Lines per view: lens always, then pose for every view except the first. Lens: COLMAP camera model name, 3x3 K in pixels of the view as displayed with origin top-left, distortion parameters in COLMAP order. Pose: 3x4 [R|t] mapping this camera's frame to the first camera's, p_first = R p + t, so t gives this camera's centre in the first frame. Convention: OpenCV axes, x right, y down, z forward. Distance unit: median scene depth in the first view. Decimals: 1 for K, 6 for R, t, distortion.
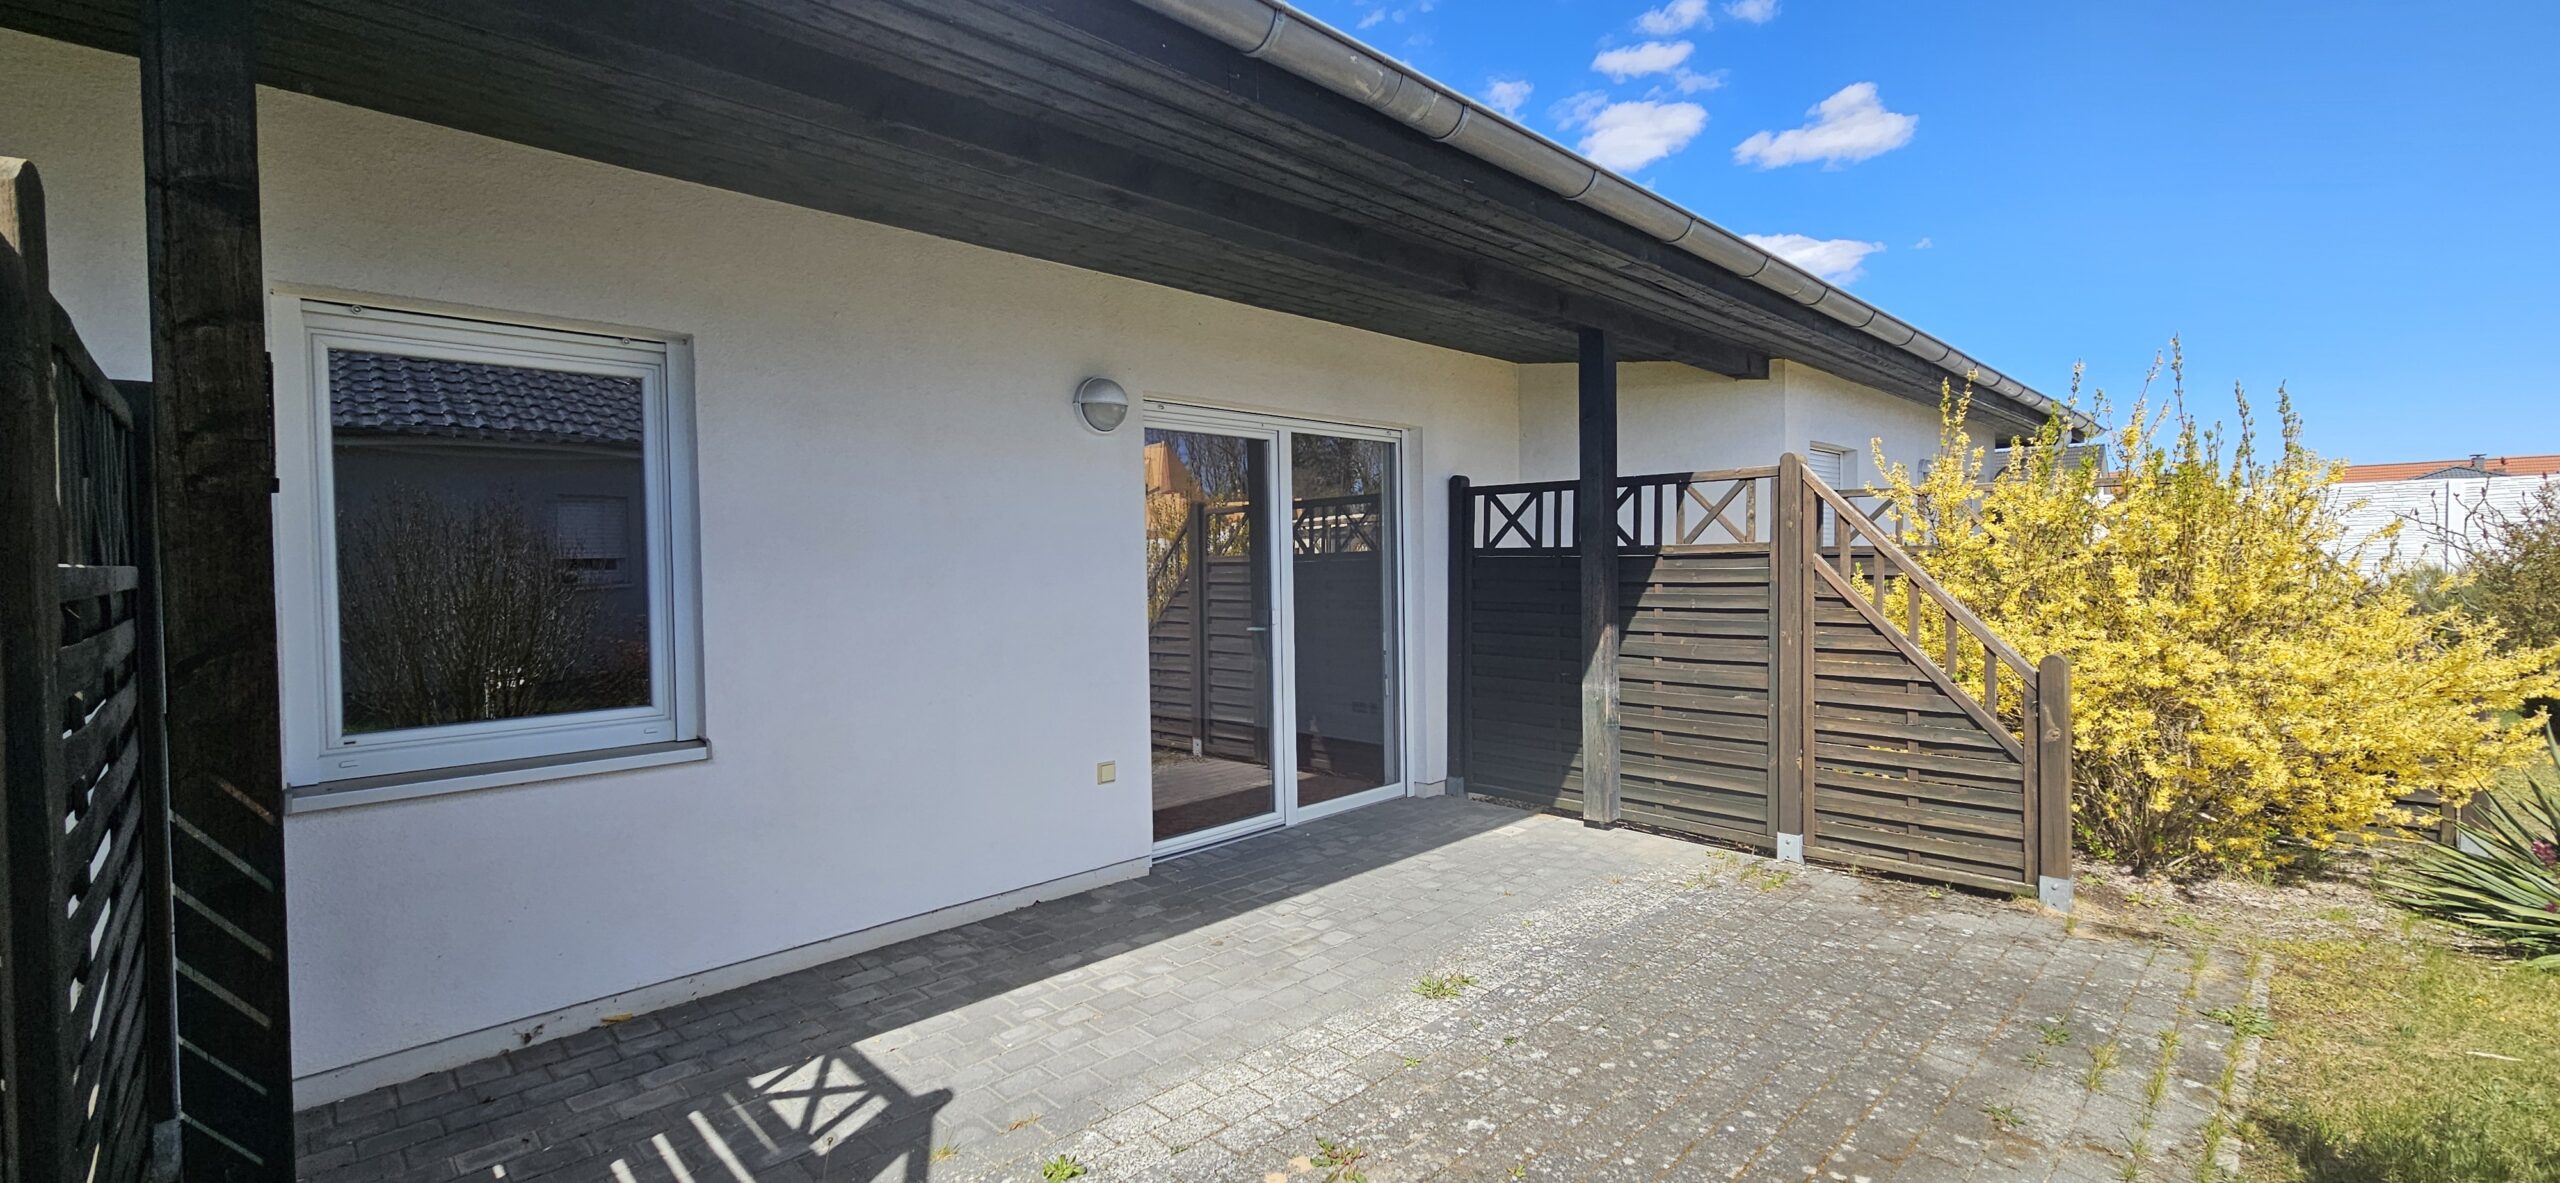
lens RADIAL K [[1043.3, 0, 1286.0], [0, 1043.3, 580.9], [0, 0, 1]] dist [0.009991, 0.000129]
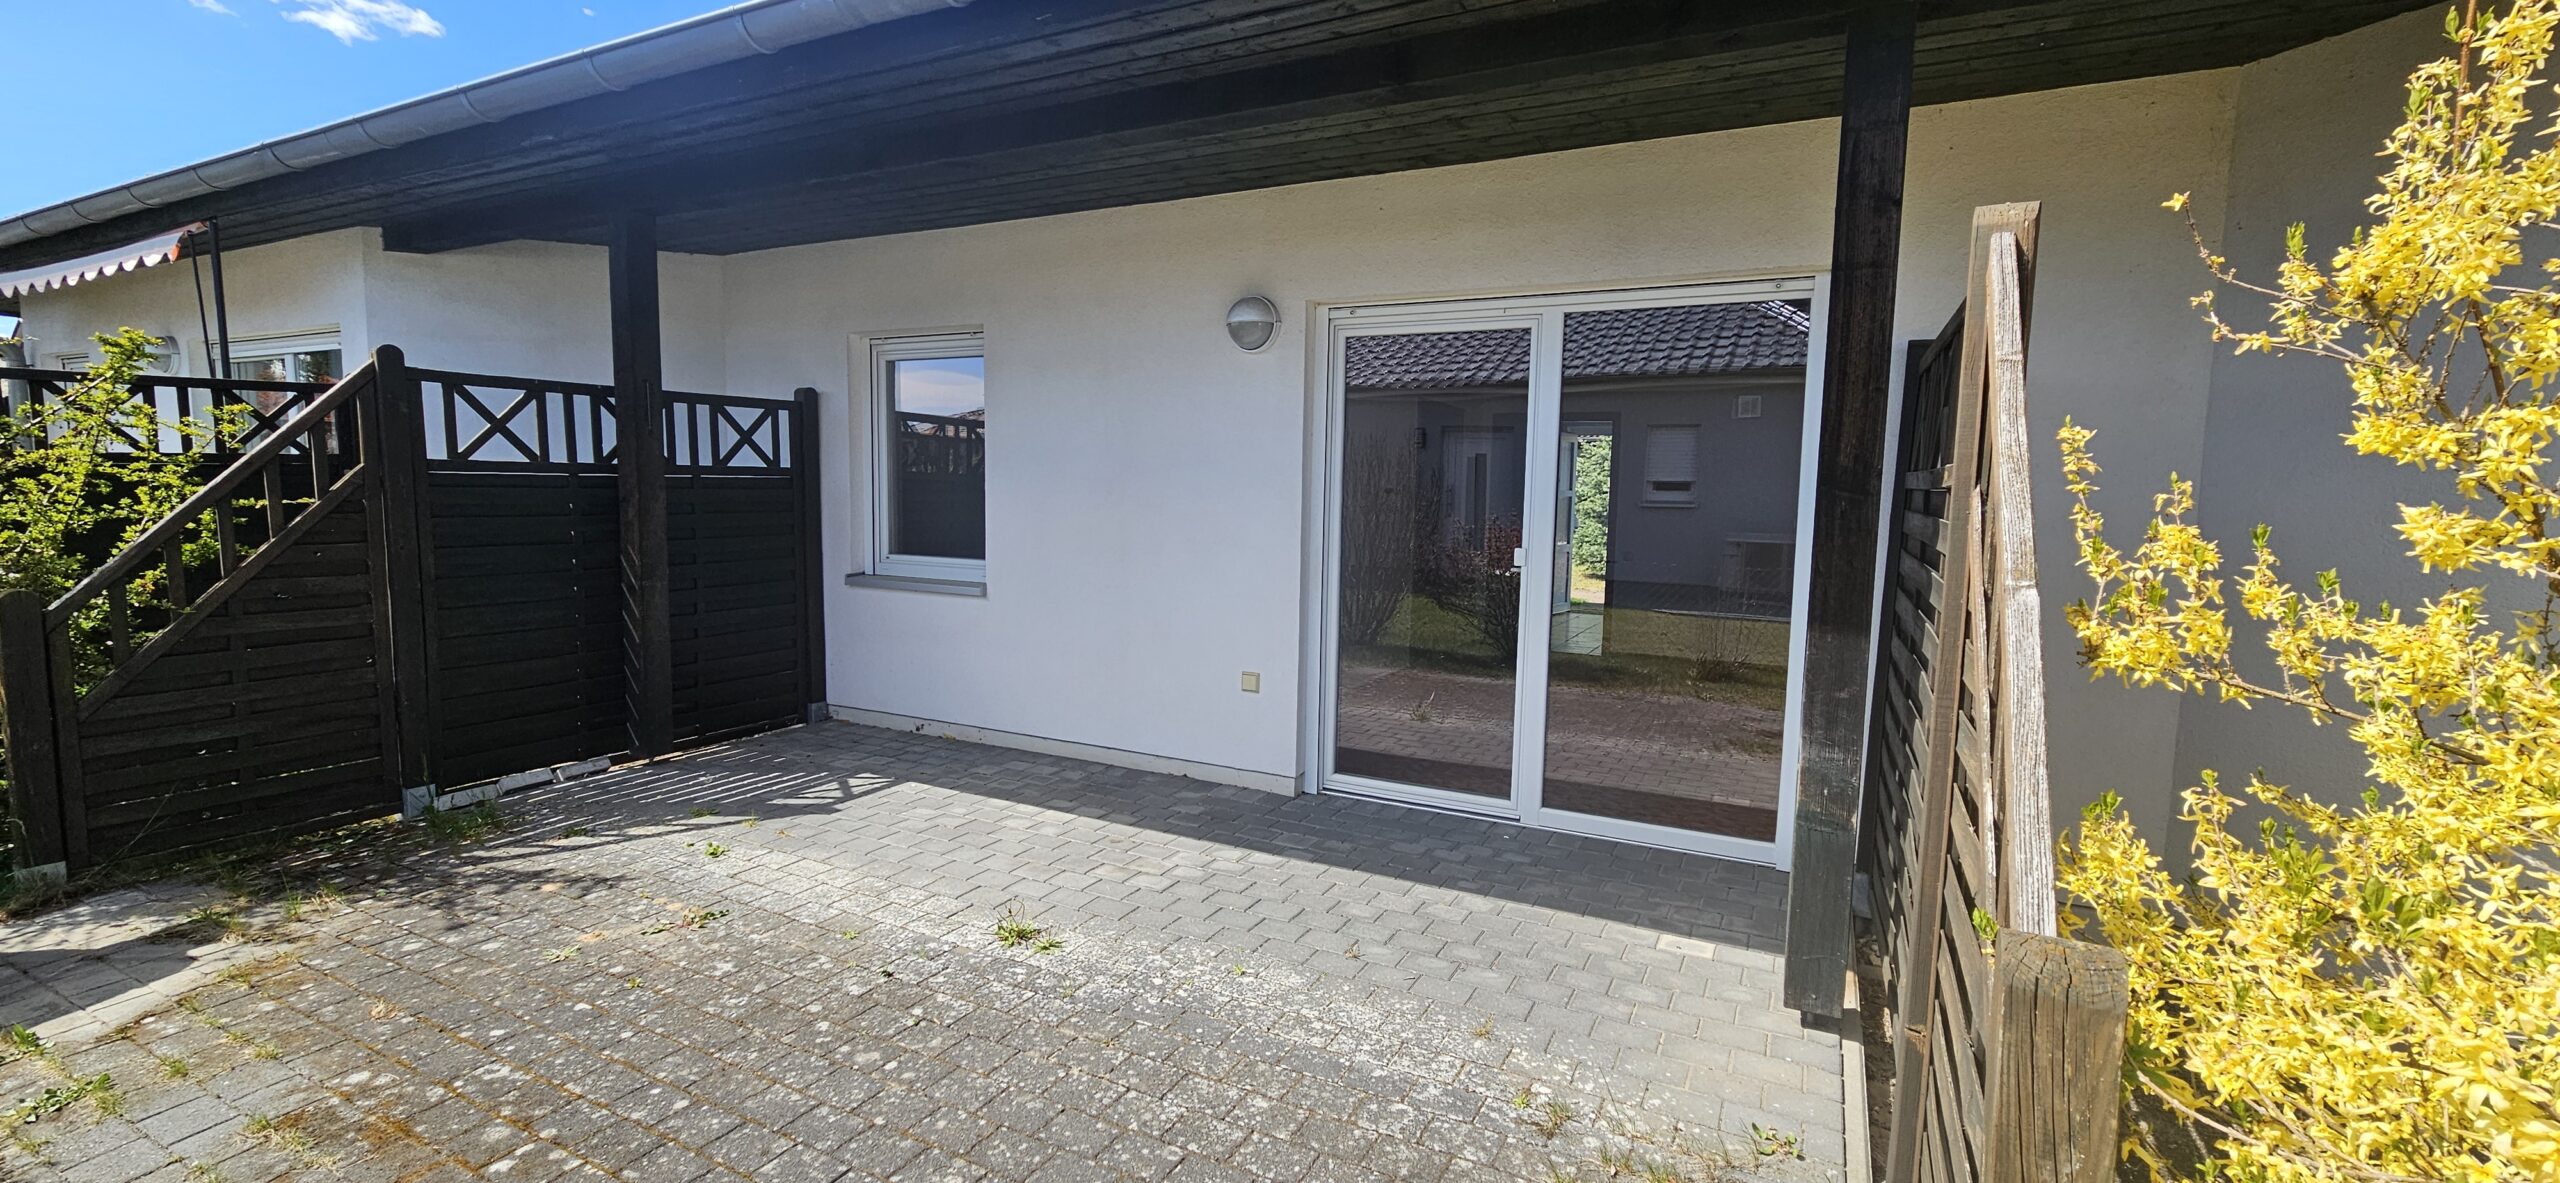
lens RADIAL K [[1043.3, 0, 1293.9], [0, 1043.3, 594.4], [0, 0, 1]] dist [0.009991, 0.000129]
pose [[0.313990, 0.120633, -0.941731, 0.944538], [-0.039529, 0.992696, 0.113982, -0.029598], [0.948603, 0.001437, 0.316465, 0.820292]]
